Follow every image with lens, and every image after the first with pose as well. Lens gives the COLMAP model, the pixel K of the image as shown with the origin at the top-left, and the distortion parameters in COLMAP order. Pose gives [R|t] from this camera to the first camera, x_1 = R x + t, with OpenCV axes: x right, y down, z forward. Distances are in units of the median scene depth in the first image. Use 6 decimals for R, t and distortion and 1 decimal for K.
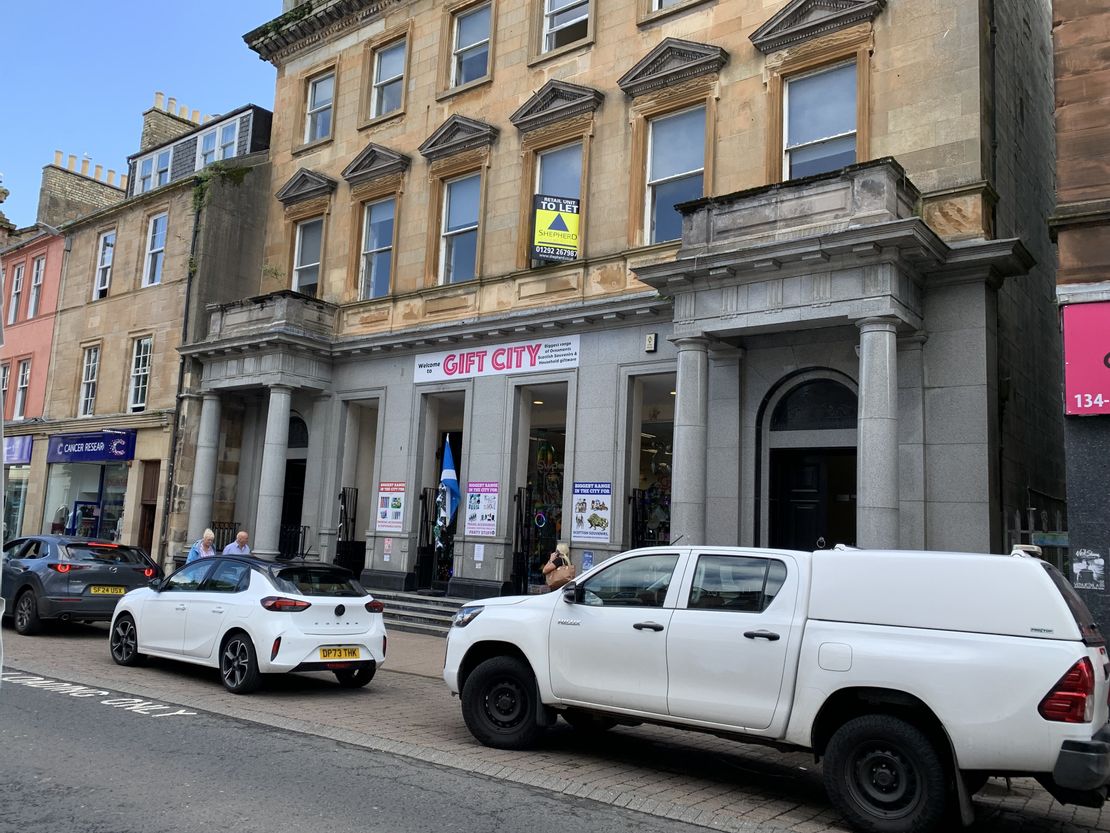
lens RADIAL K [[848.2, 0, 555.0], [0, 848.2, 416.5], [0, 0, 1]] dist [0.011907, -0.000966]
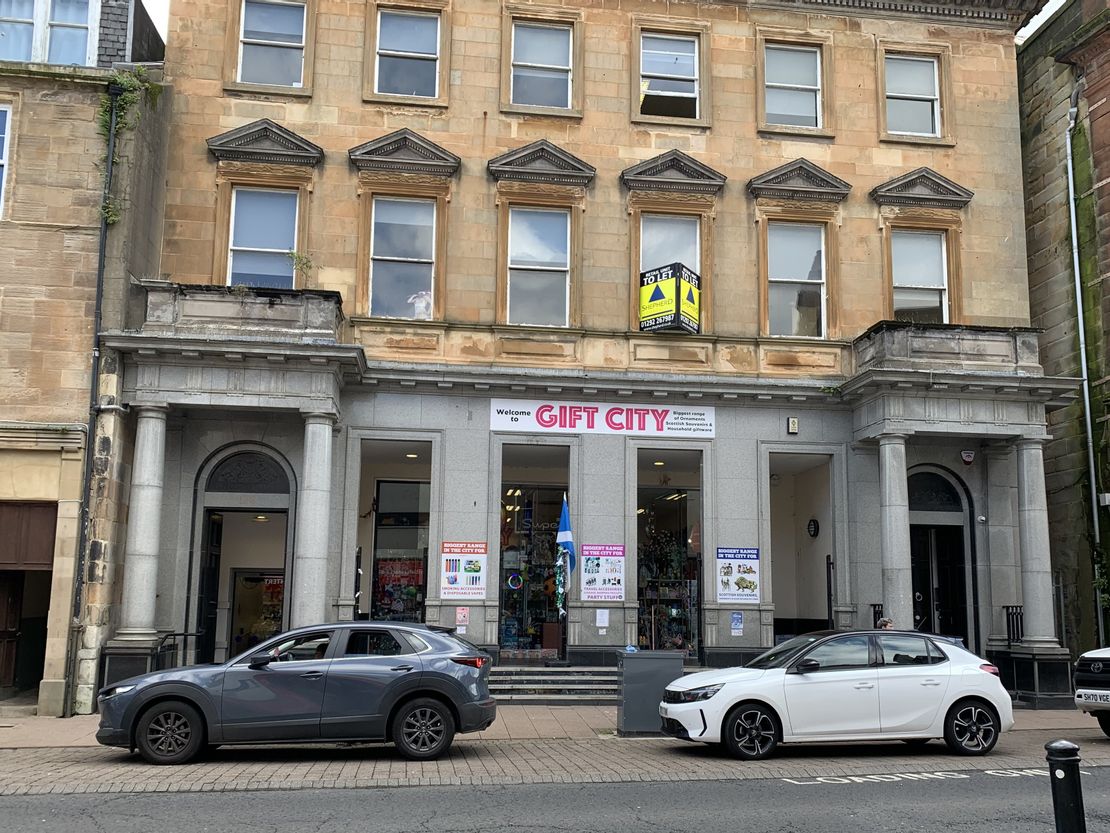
lens RADIAL K [[906.8, 0, 555.0], [0, 906.8, 476.2], [0, 0, 1]] dist [0.009903, 0.000495]
pose [[0.723469, 0.056863, 0.688011, -0.834342], [-0.074426, 0.997218, -0.004157, 0.007878], [-0.686334, -0.048199, 0.725688, 0.293989]]
